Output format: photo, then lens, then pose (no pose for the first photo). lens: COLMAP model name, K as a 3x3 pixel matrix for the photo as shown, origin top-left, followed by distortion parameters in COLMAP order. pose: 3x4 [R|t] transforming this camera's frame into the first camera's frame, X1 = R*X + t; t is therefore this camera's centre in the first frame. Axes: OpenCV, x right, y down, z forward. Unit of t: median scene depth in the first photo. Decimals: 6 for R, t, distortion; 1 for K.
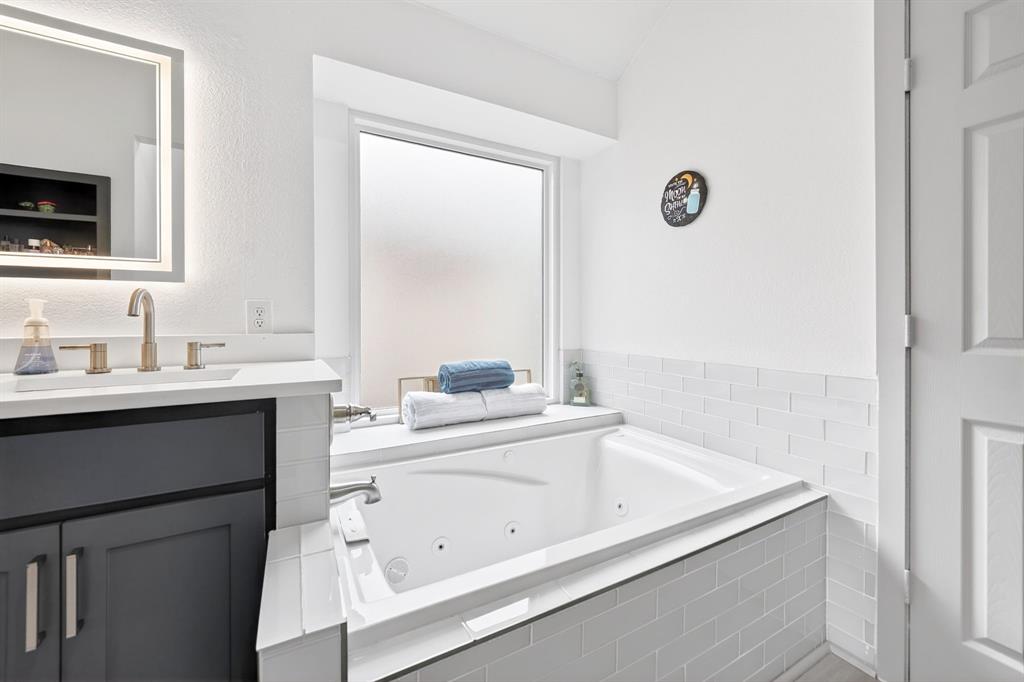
lens RADIAL K [[404.7, 0, 509.7], [0, 404.7, 316.7], [0, 0, 1]] dist [-0.010434, 0.001567]
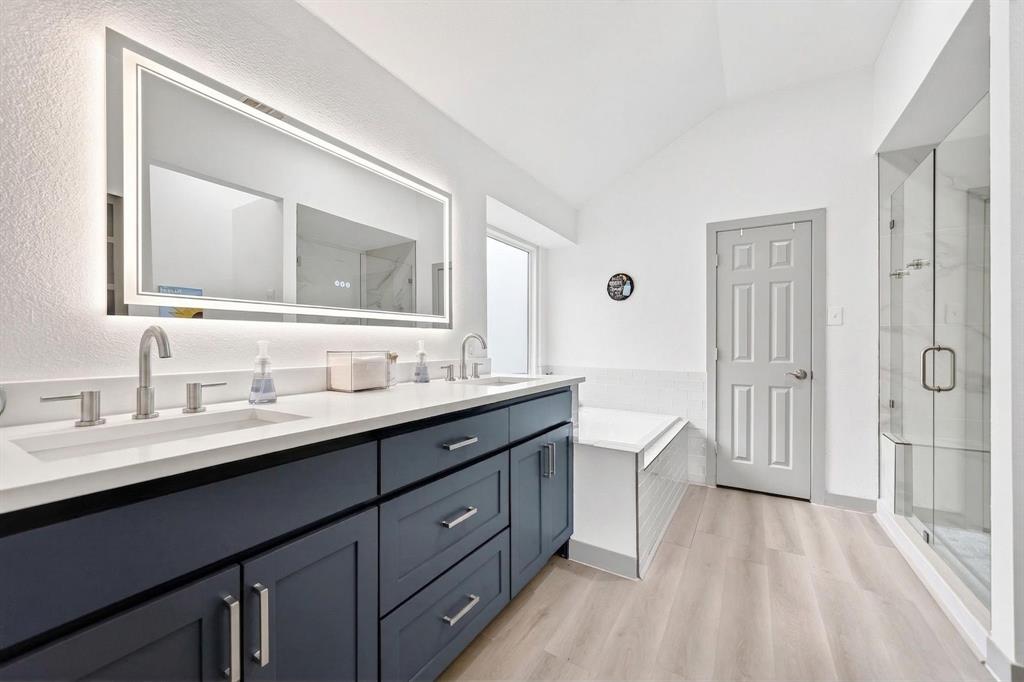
lens RADIAL K [[404.7, 0, 515.5], [0, 404.7, 334.0], [0, 0, 1]] dist [-0.010434, 0.001567]
pose [[0.864821, 0.018251, 0.501749, -1.350972], [-0.013235, 0.999821, -0.013557, -0.041973], [-0.501906, 0.005084, 0.864907, -0.597757]]
